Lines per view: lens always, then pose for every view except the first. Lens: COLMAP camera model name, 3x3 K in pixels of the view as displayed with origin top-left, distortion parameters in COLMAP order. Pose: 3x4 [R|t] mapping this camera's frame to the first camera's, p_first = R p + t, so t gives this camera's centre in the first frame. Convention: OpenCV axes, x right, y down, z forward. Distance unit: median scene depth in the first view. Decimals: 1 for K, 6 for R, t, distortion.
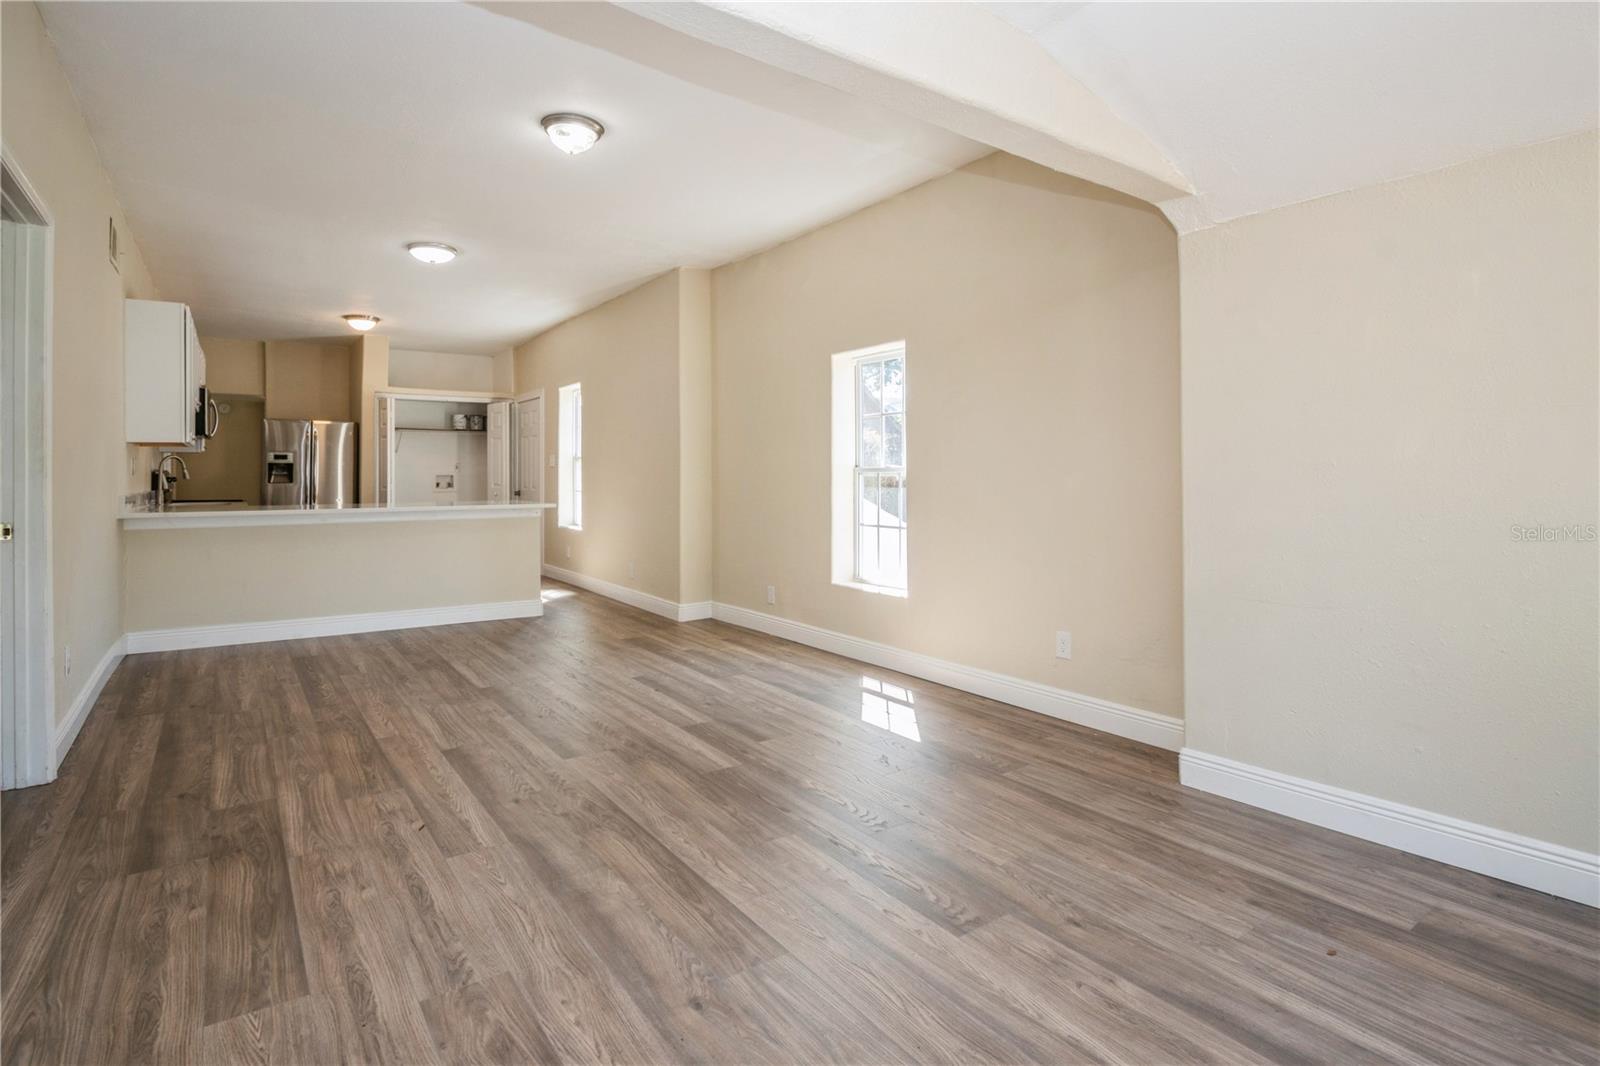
lens RADIAL K [[802.2, 0, 802.7], [0, 802.2, 474.3], [0, 0, 1]] dist [0.003794, -0.014292]
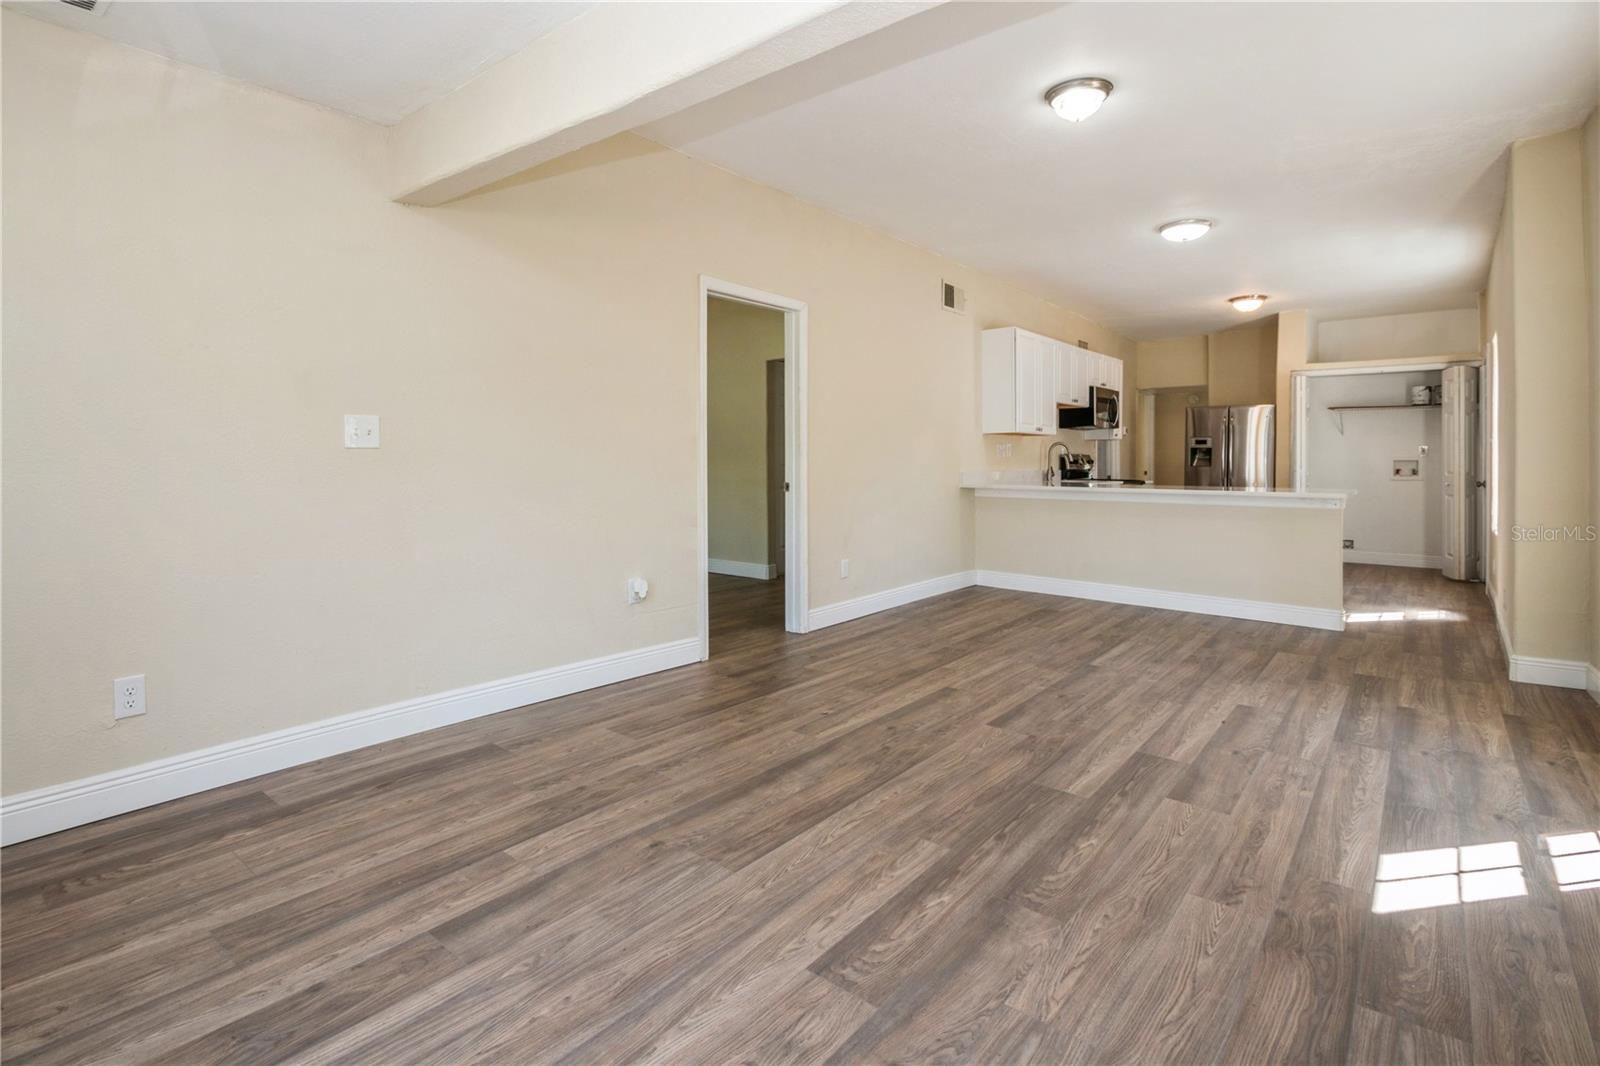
lens RADIAL K [[780.1, 0, 723.4], [0, 780.1, 457.4], [0, 0, 1]] dist [0.003460, -0.028817]
pose [[0.207182, -0.000384, -0.978302, 0.539140], [-0.005076, 0.999986, -0.001468, 0.008335], [0.978289, 0.005270, 0.207178, 0.389484]]
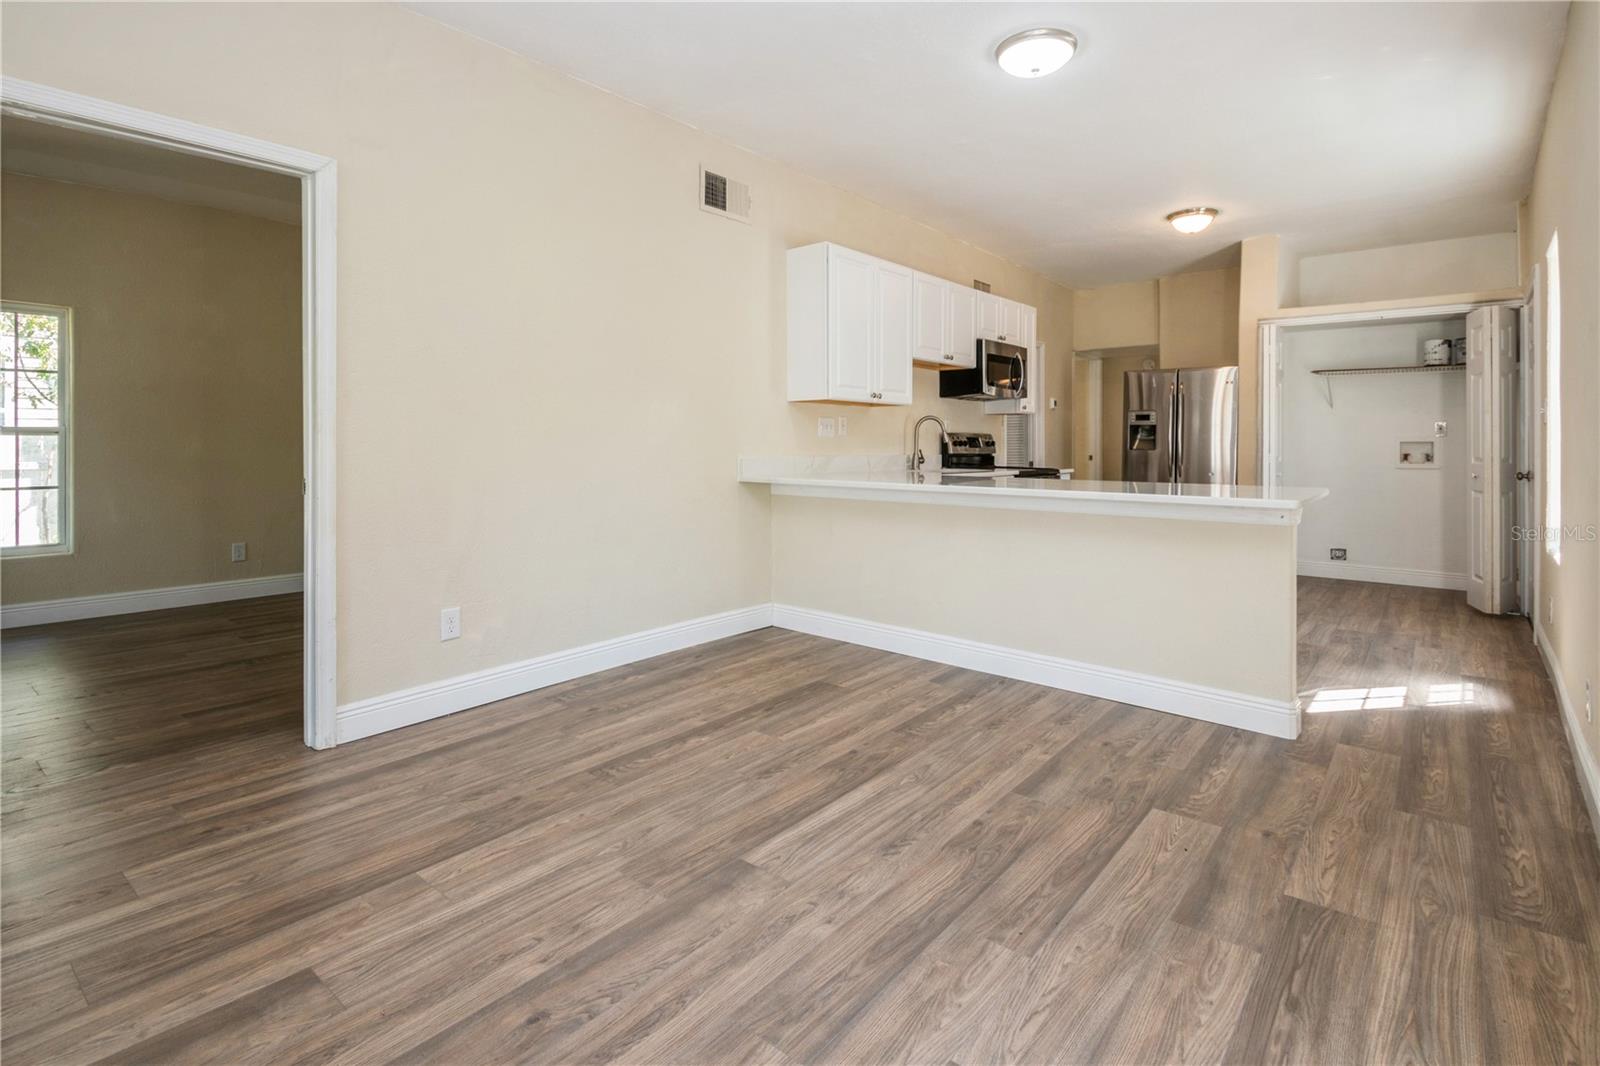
lens RADIAL K [[787.7, 0, 725.8], [0, 787.7, 448.5], [0, 0, 1]] dist [-0.013686, -0.015956]
pose [[0.200457, 0.010378, -0.979648, 0.082228], [-0.004005, 0.999944, 0.009774, 0.008830], [0.979694, 0.001964, 0.200487, 1.021696]]
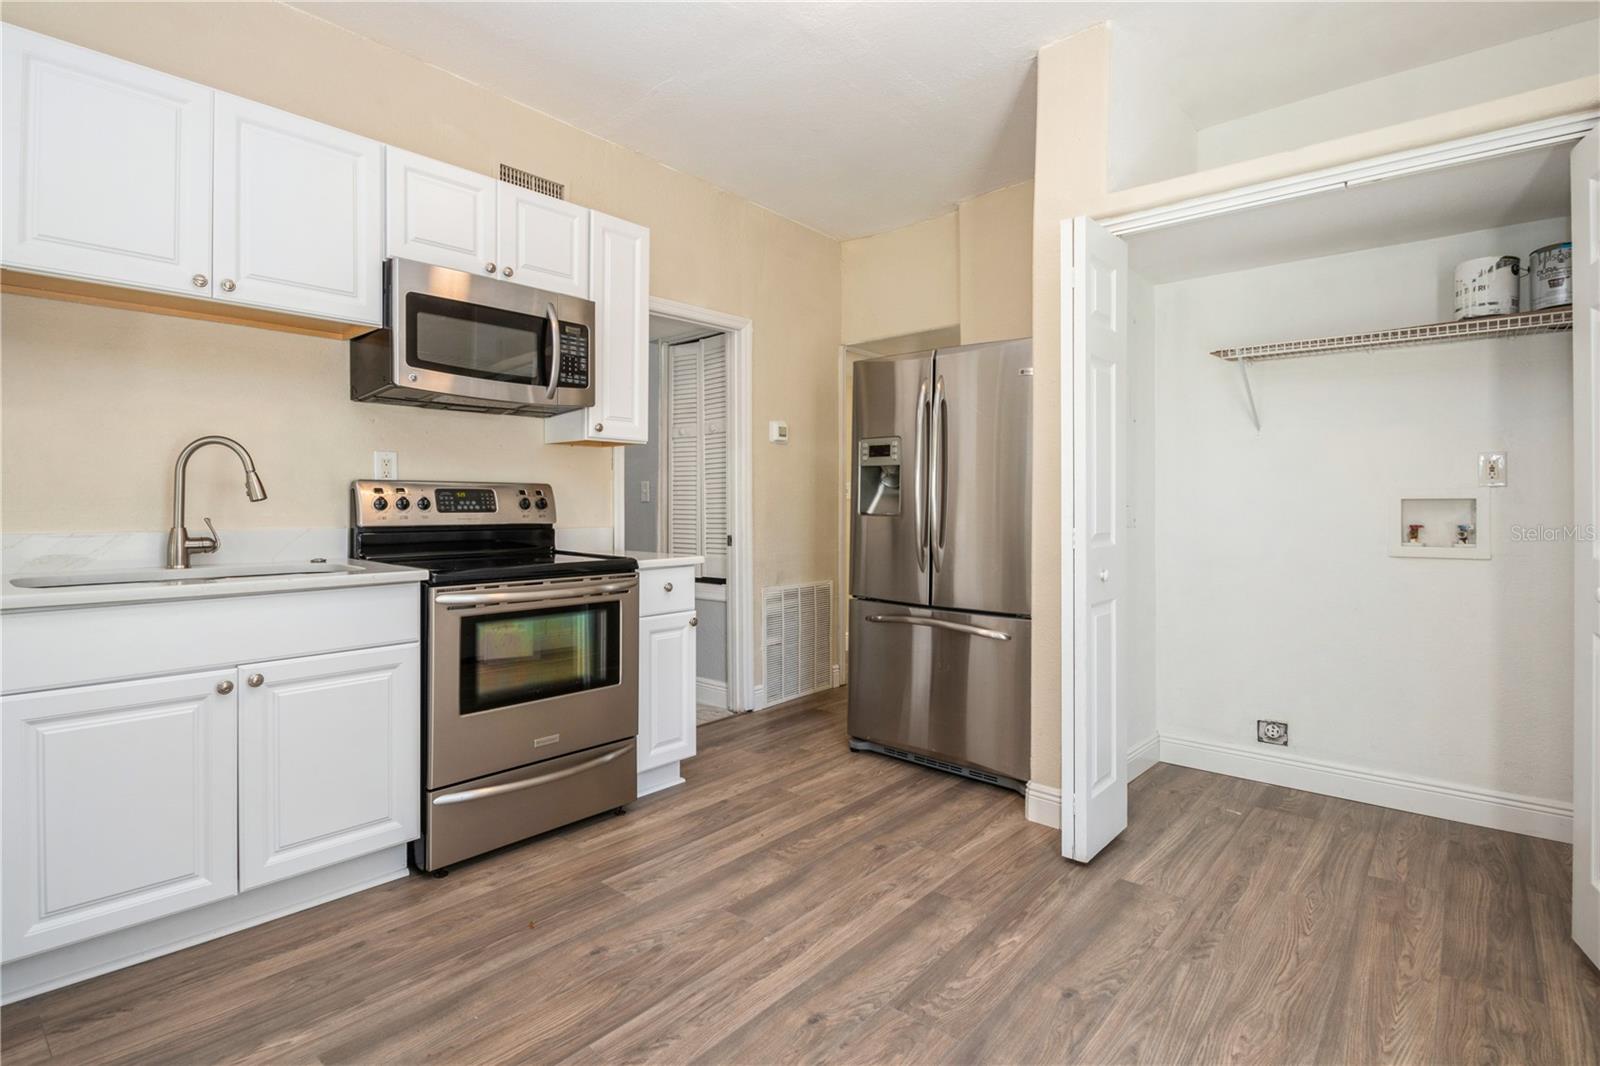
lens RADIAL K [[809.8, 0, 766.8], [0, 809.8, 493.6], [0, 0, 1]] dist [0.010933, -0.017920]
pose [[0.215419, -0.008064, -0.976488, -0.636781], [-0.003199, 0.999955, -0.008963, 0.008159], [0.976517, 0.005055, 0.215383, 2.026169]]
